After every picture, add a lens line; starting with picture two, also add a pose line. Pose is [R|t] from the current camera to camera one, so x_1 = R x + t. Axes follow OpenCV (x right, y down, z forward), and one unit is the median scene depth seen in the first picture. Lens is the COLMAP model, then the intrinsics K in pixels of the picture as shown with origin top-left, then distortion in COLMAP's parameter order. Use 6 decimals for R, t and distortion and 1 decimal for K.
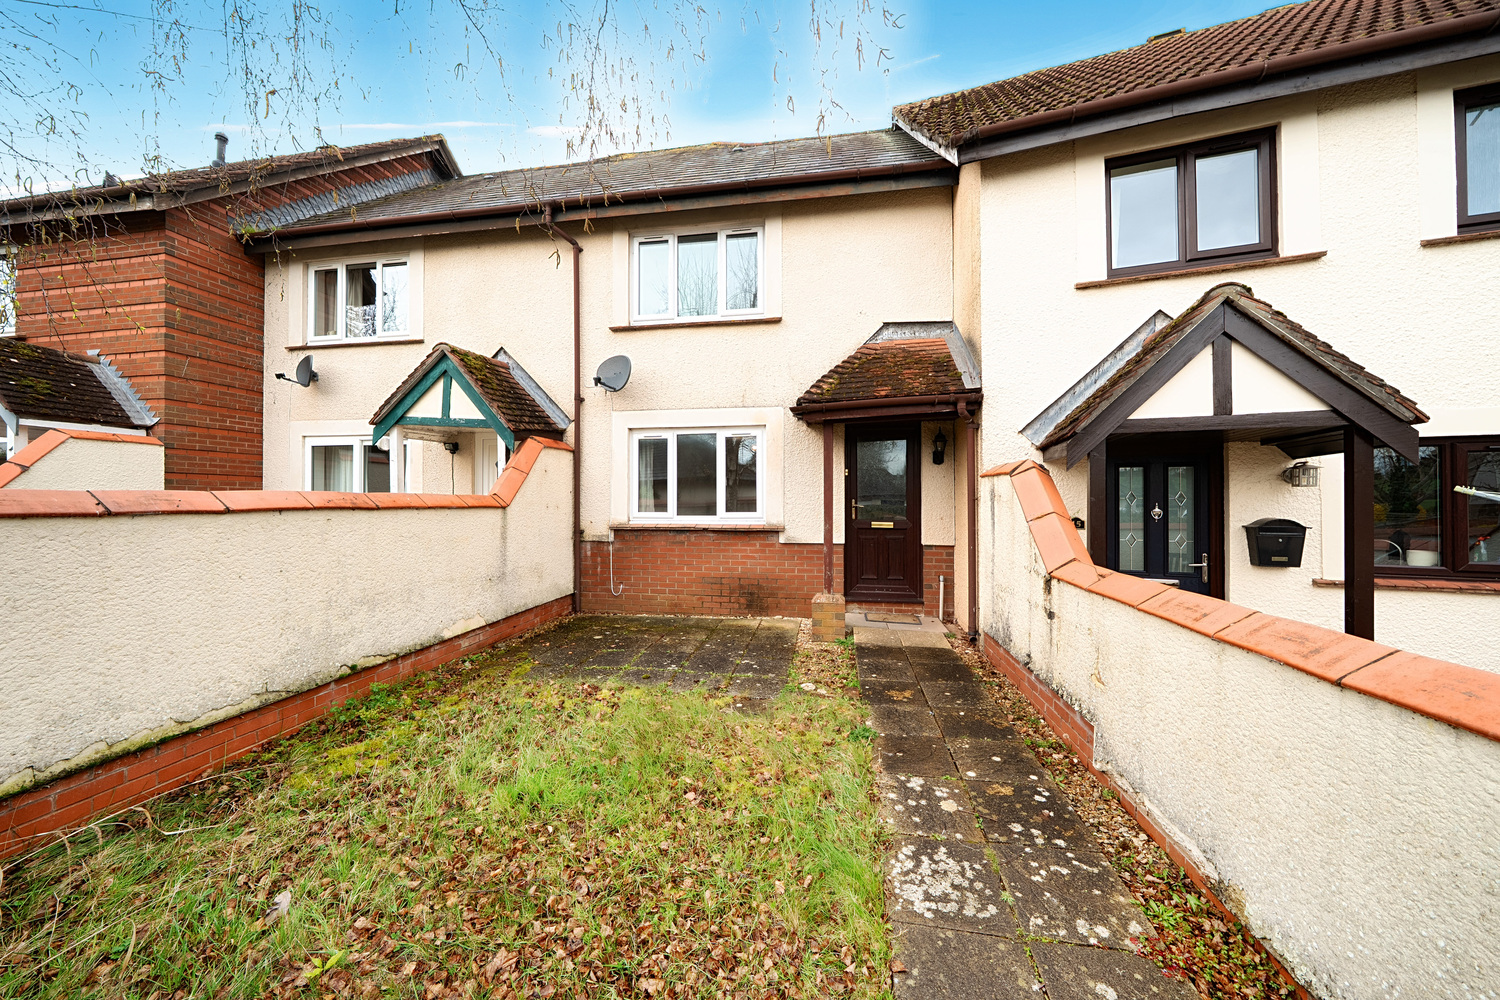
lens RADIAL K [[506.3, 0, 750.0], [0, 506.3, 500.0], [0, 0, 1]] dist [-0.009223, 0.000465]
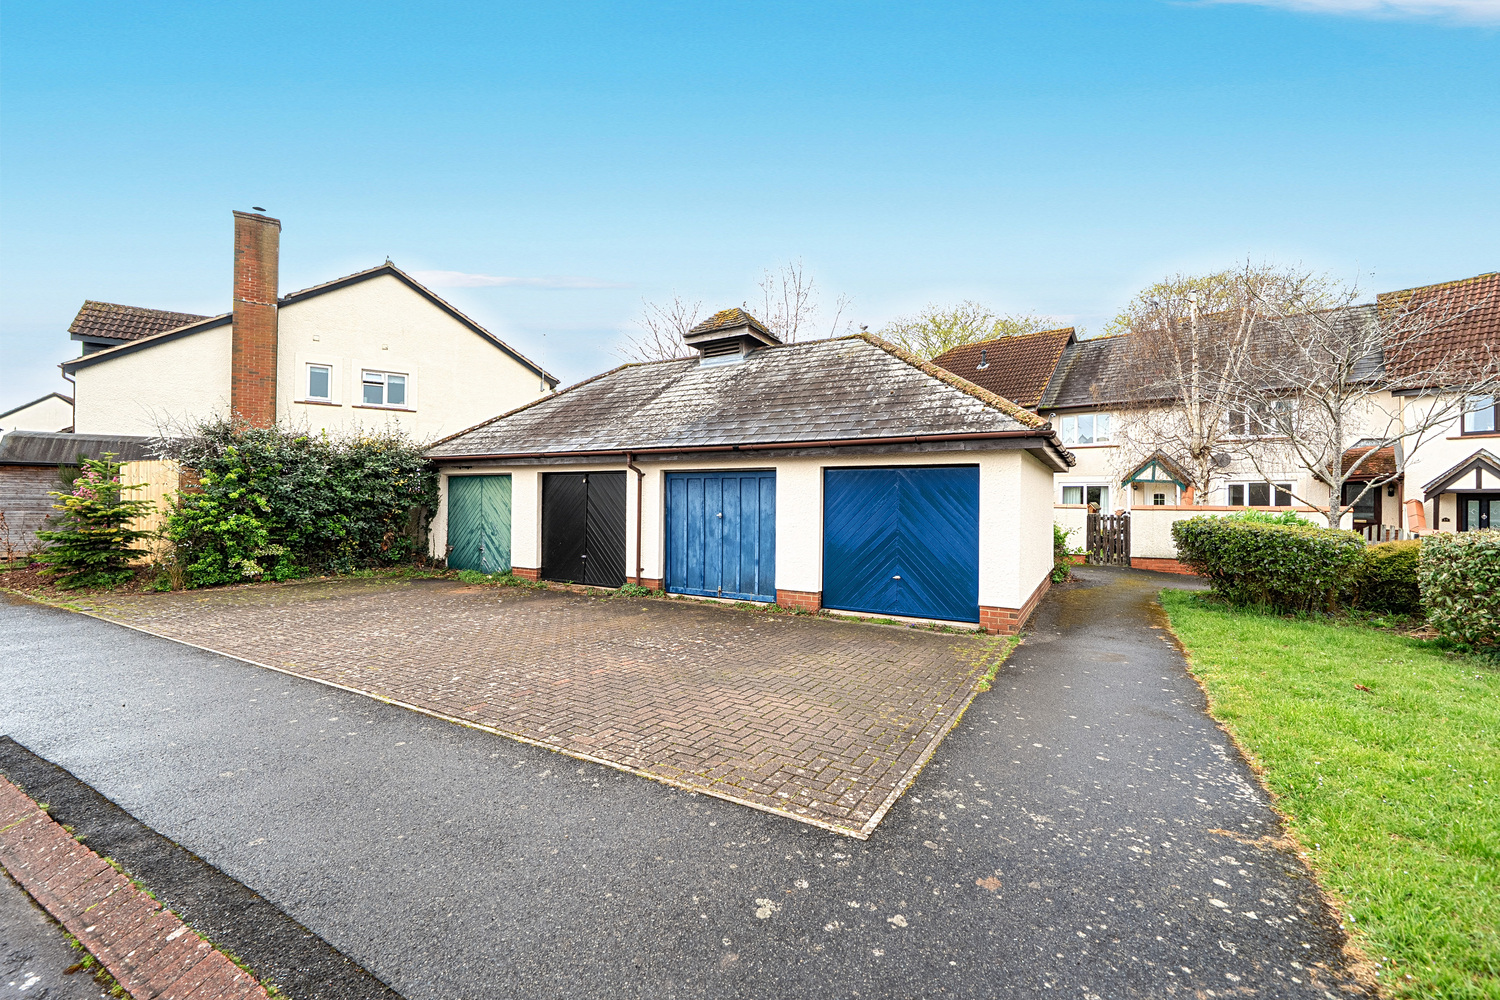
lens RADIAL K [[640.8, 0, 750.0], [0, 640.8, 500.0], [0, 0, 1]] dist [0.000299, 0.000055]
pose [[0.847237, 0.010616, -0.531109, -0.643324], [-0.017072, 0.999828, -0.007247, 0.021953], [0.530941, 0.015207, 0.847272, -3.475099]]
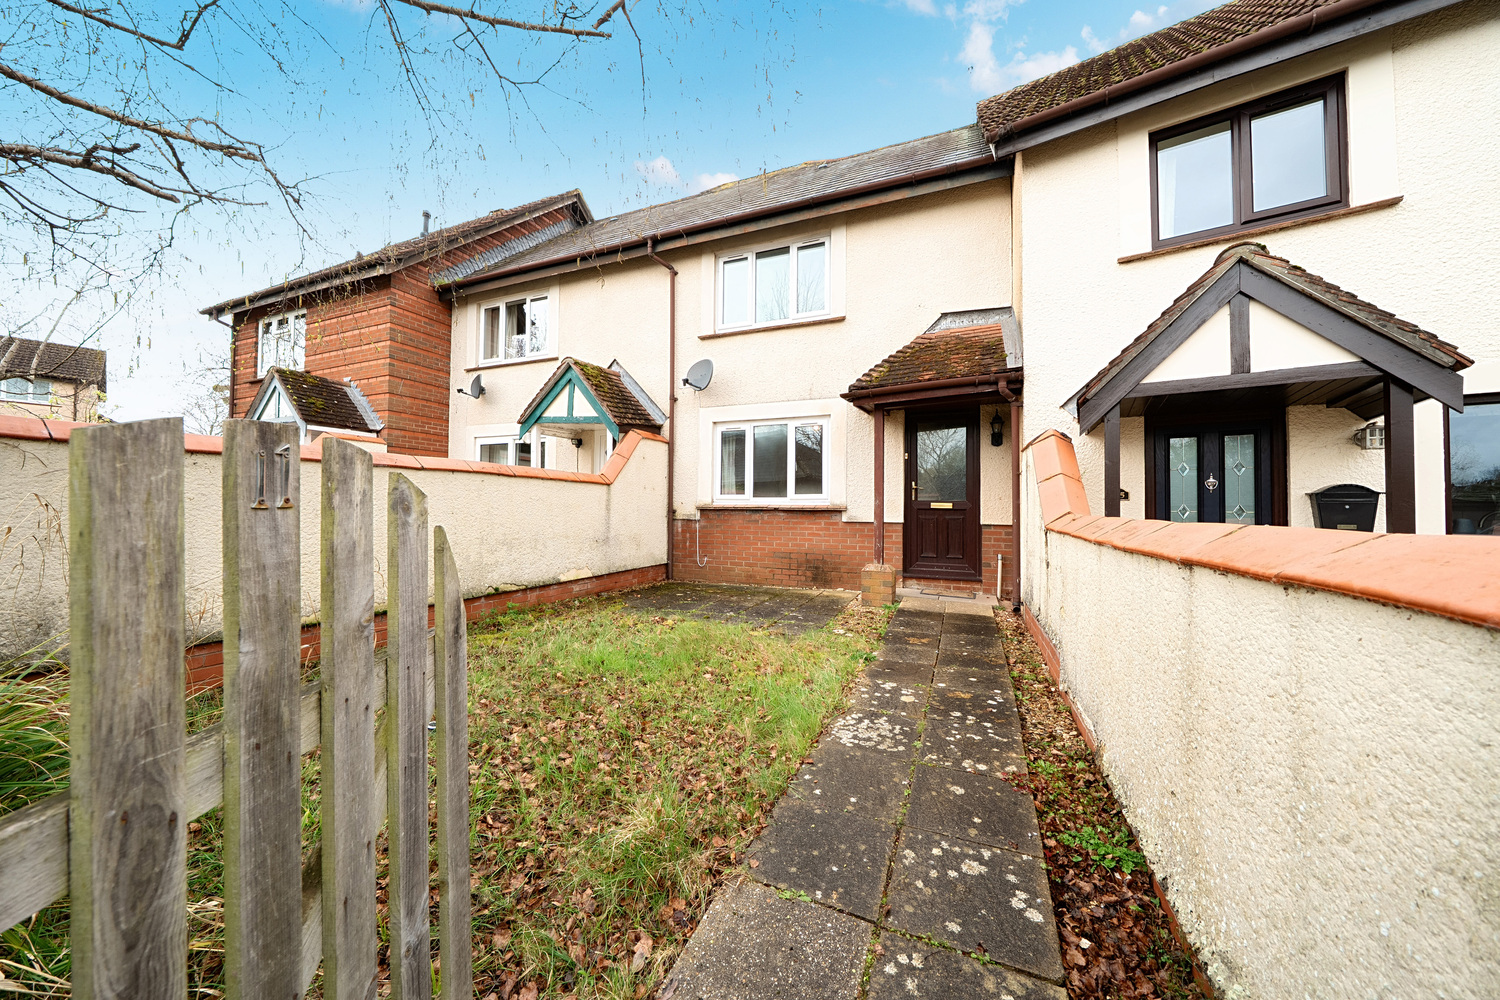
lens RADIAL K [[506.3, 0, 750.0], [0, 506.3, 500.0], [0, 0, 1]] dist [-0.009223, 0.000465]
pose [[0.972468, 0.004680, -0.232990, 0.133151], [-0.009120, 0.999797, -0.017985, 0.066976], [0.232859, 0.019615, 0.972313, -0.121070]]
